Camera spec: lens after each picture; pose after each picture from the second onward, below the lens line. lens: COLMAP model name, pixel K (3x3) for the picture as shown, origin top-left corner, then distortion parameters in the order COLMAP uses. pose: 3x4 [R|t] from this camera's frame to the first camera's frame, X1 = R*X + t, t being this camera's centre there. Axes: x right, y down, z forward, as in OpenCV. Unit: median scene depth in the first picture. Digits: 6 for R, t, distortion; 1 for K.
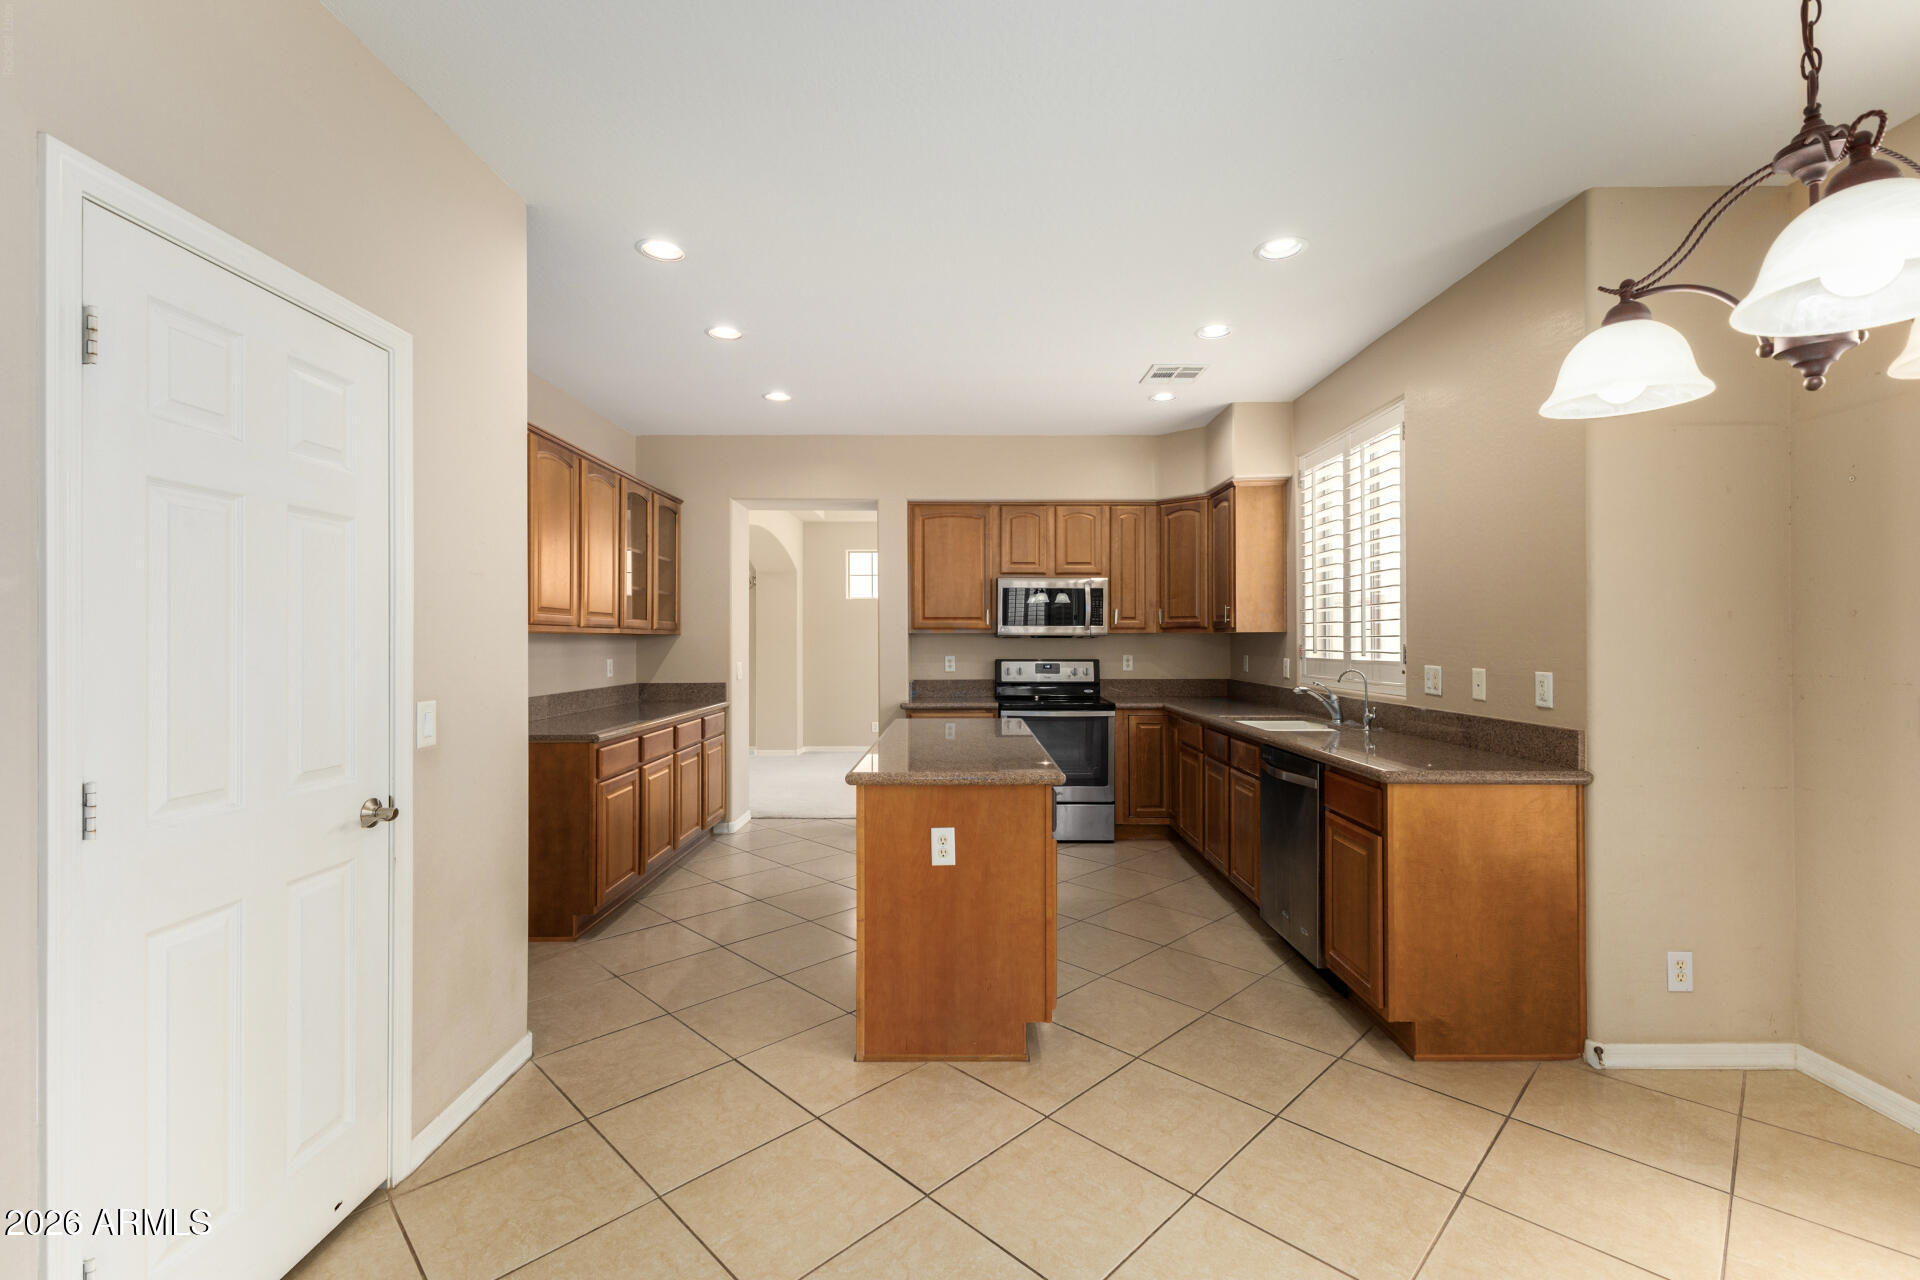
lens RADIAL K [[833.4, 0, 966.2], [0, 833.4, 632.4], [0, 0, 1]] dist [0.008153, -0.001762]
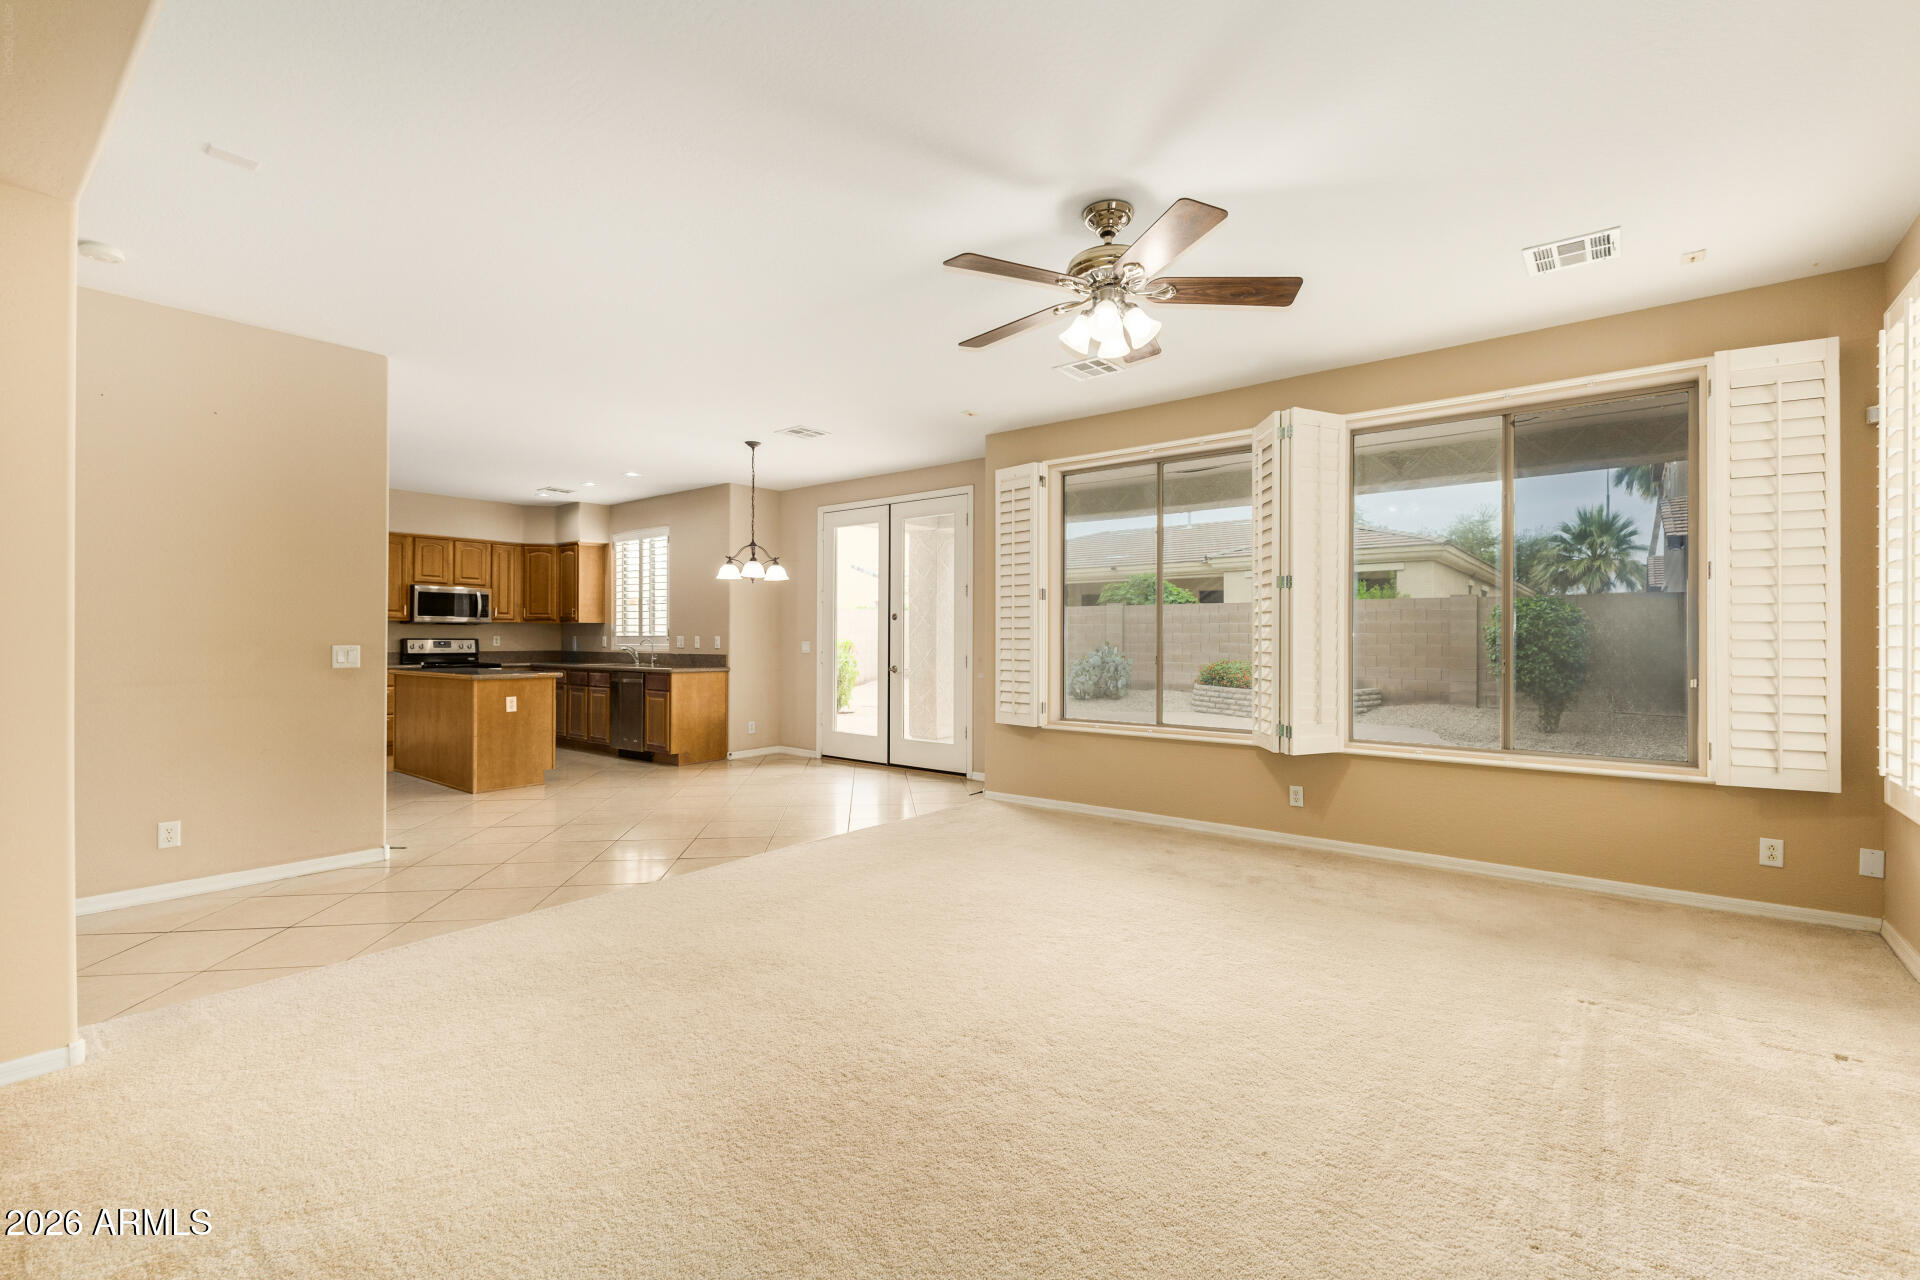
lens RADIAL K [[833.4, 0, 959.5], [0, 833.4, 632.5], [0, 0, 1]] dist [0.008153, -0.001762]
pose [[0.632974, 0.009232, 0.774118, -0.604066], [-0.011465, 0.999931, -0.002551, 0.017208], [-0.774088, -0.007261, 0.633037, -0.879861]]
